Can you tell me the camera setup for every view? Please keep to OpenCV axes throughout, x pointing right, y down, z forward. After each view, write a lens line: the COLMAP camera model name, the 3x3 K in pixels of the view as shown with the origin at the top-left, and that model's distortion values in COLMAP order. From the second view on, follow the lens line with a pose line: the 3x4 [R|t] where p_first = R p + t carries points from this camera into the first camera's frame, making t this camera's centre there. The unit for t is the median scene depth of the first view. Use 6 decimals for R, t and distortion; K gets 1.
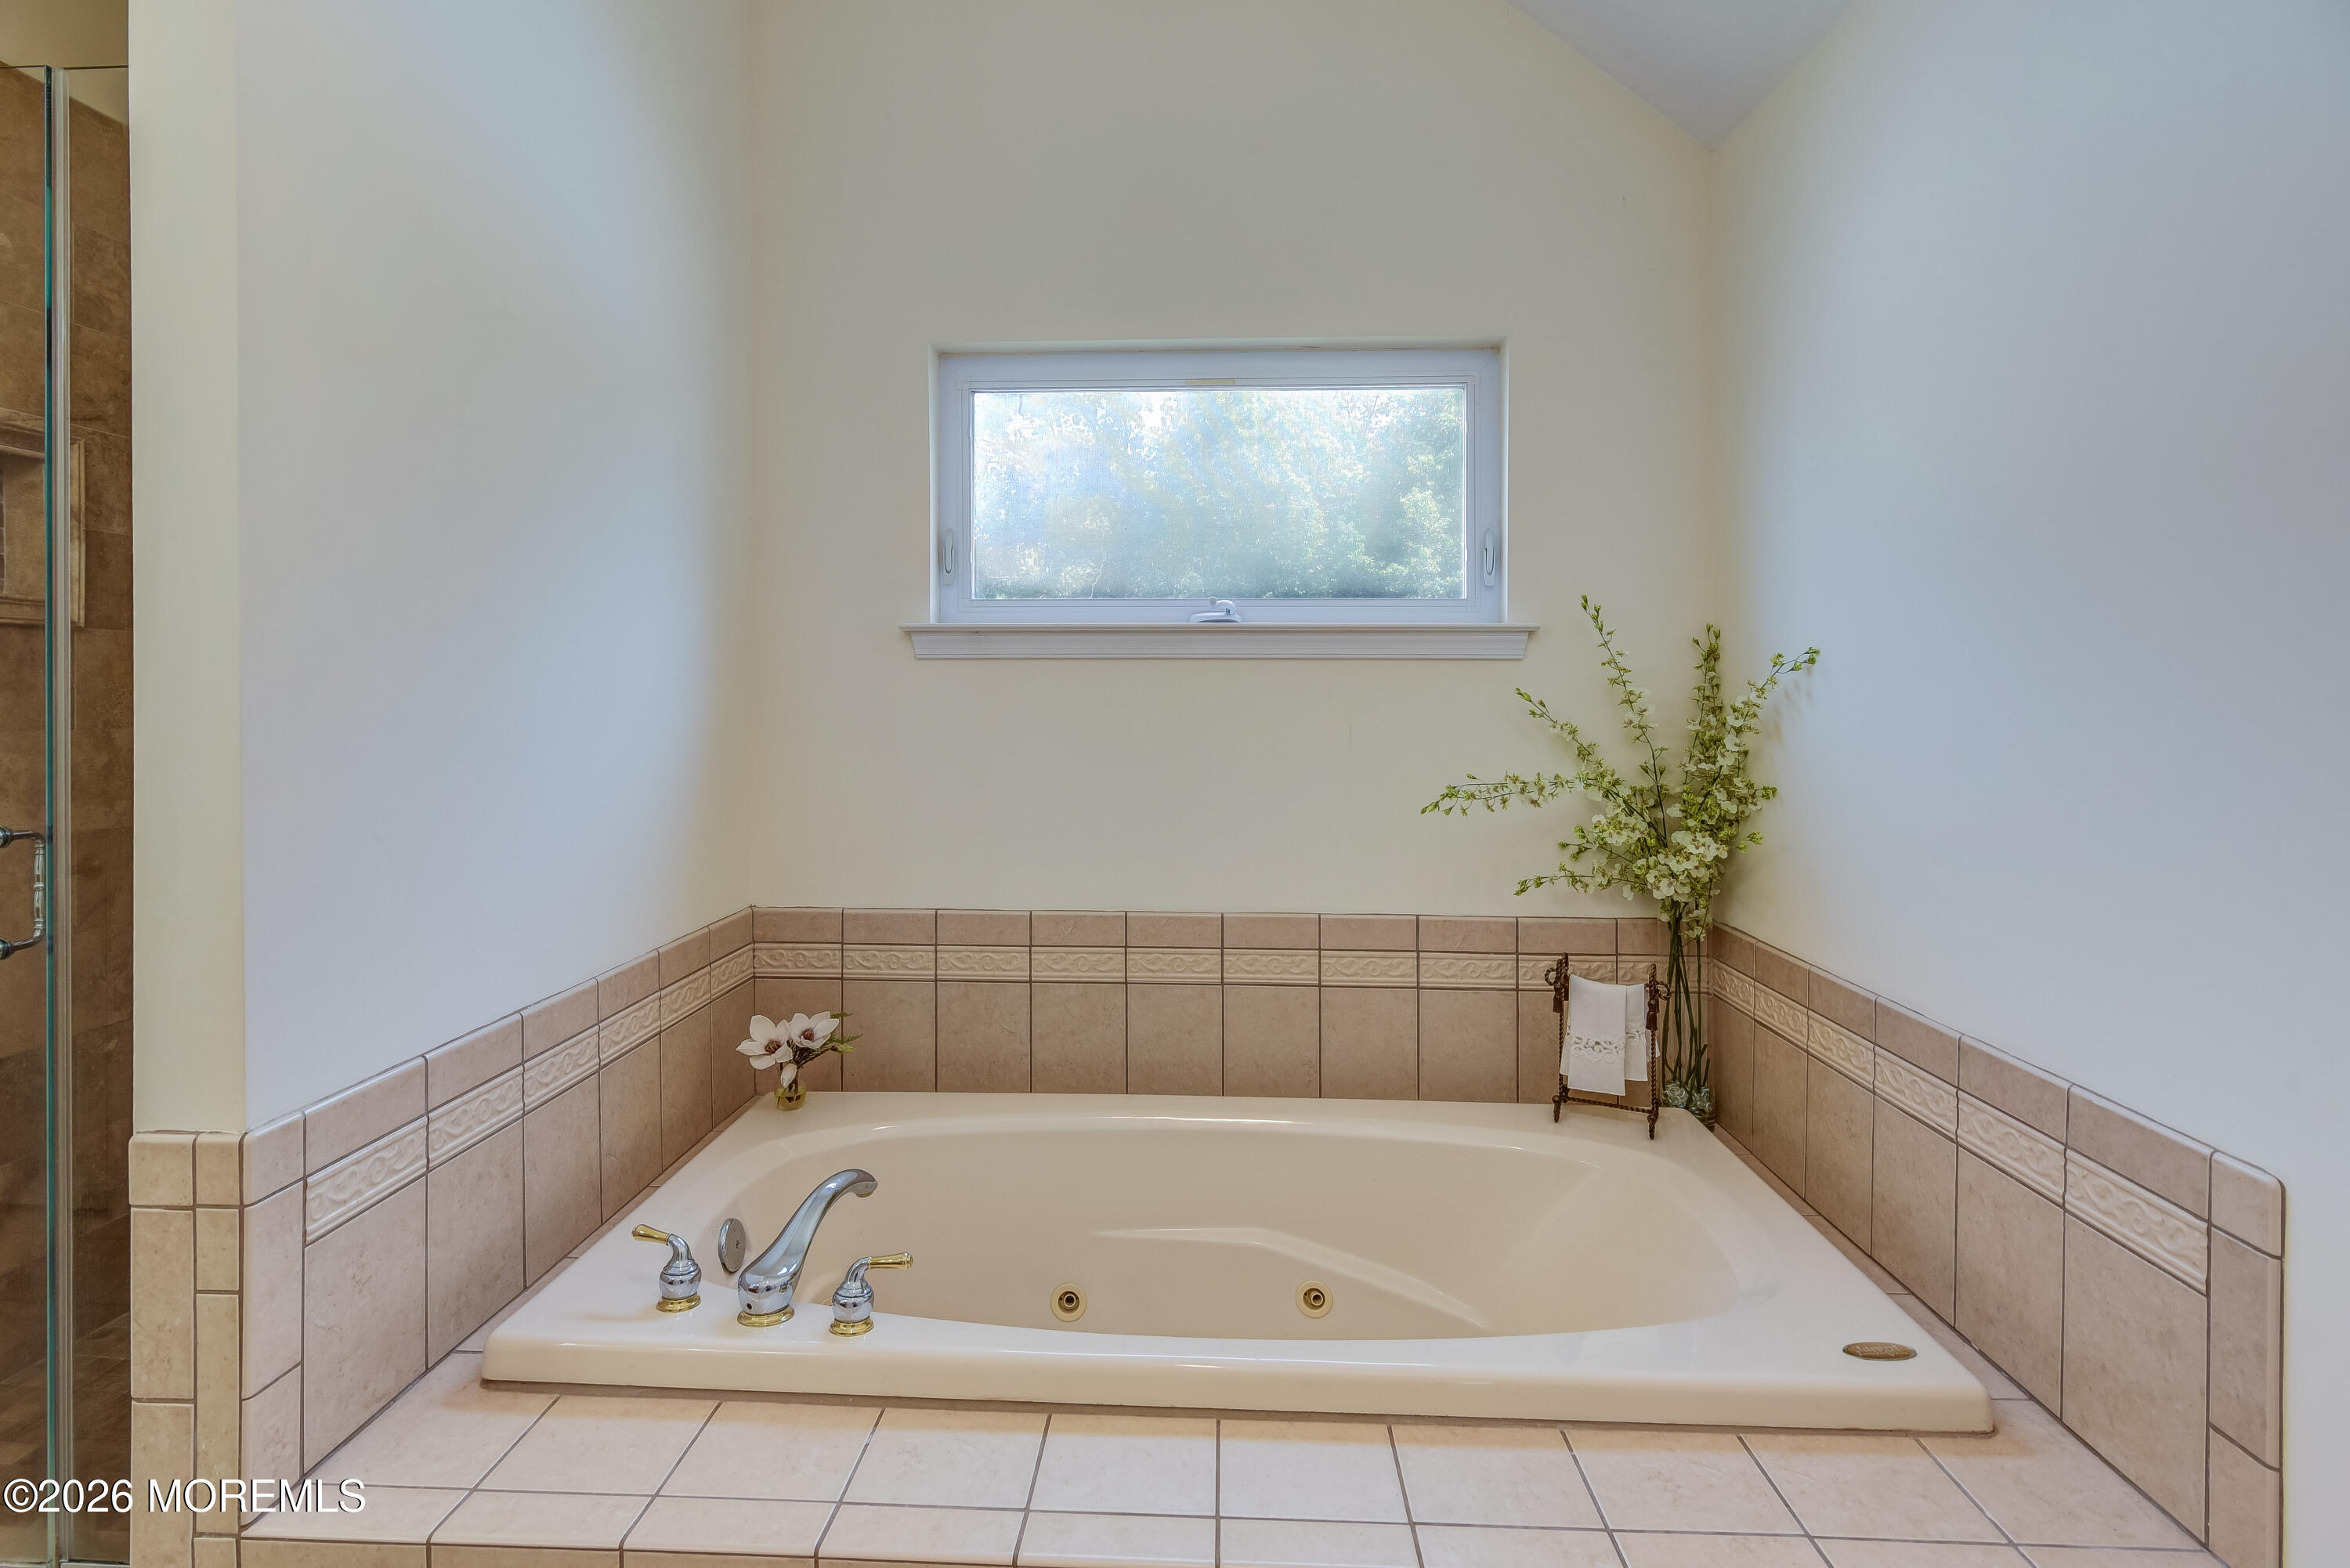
lens RADIAL K [[1153.3, 0, 1172.4], [0, 1153.3, 709.2], [0, 0, 1]] dist [-0.004594, -0.001289]
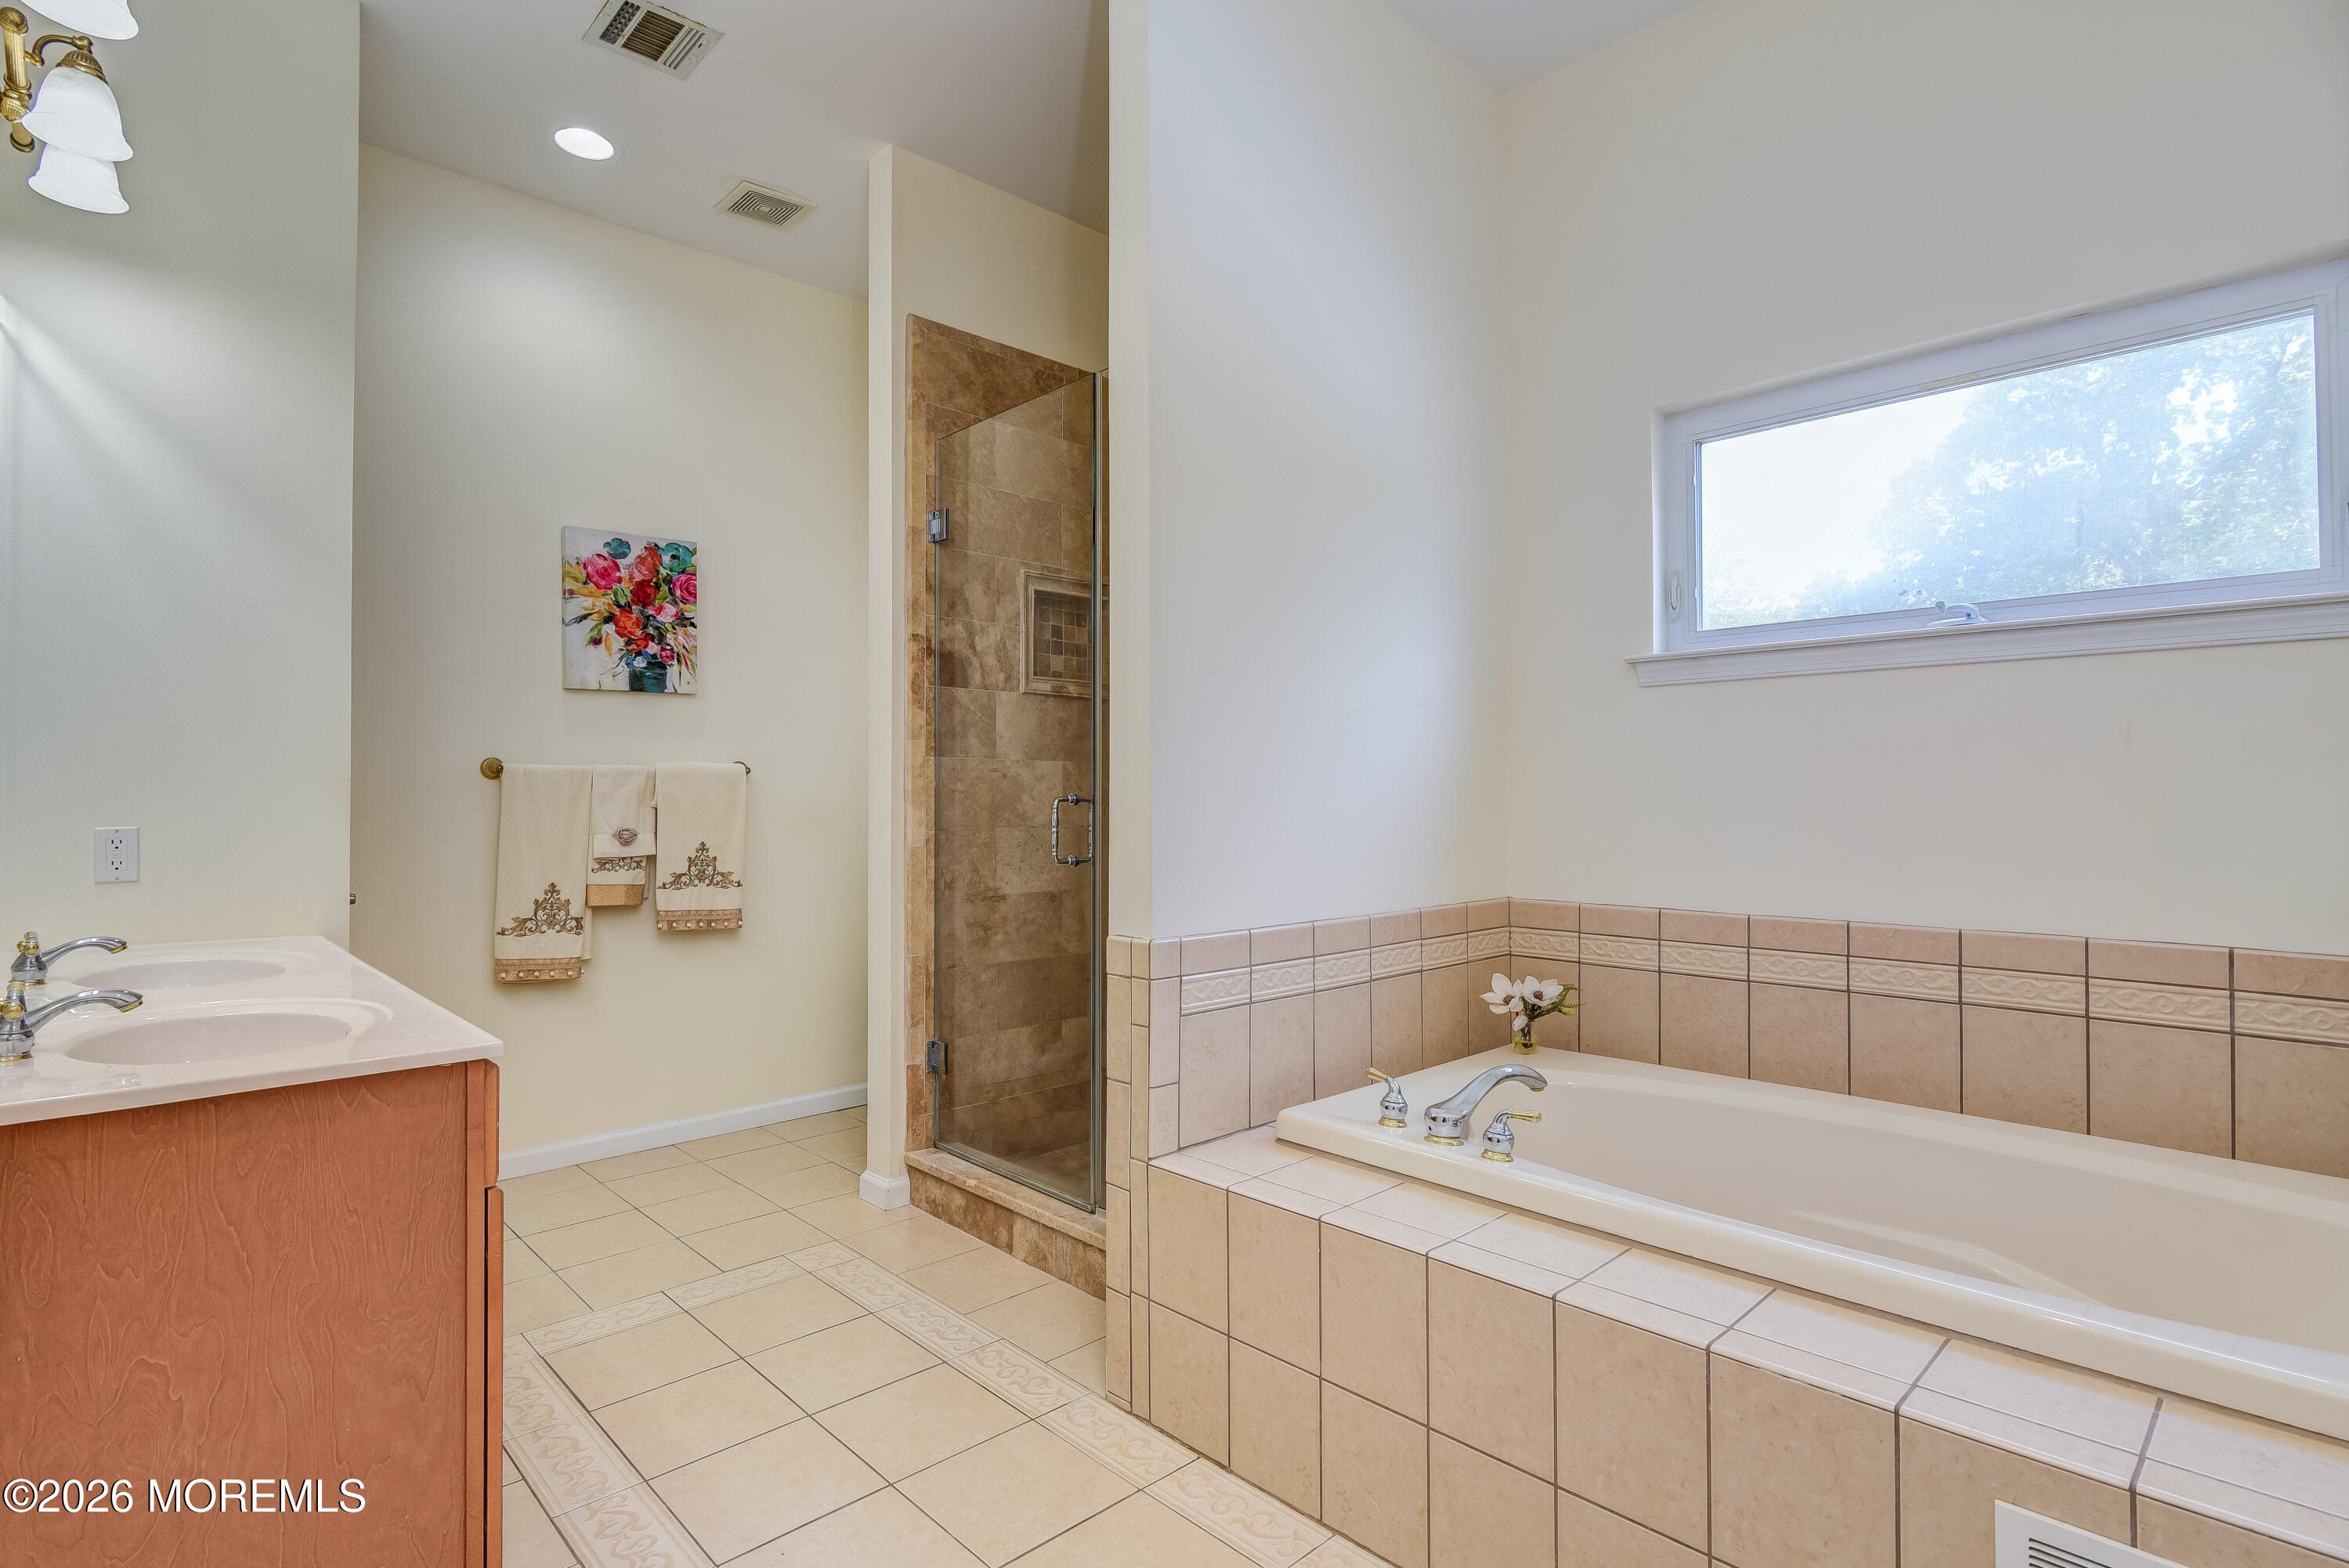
lens RADIAL K [[1155.7, 0, 1184.7], [0, 1155.7, 806.5], [0, 0, 1]] dist [-0.014633, -0.000387]
pose [[0.730039, -0.002786, -0.683399, 0.235128], [-0.004023, 0.999957, -0.008373, 0.089302], [0.683393, 0.008862, 0.729997, -0.144137]]
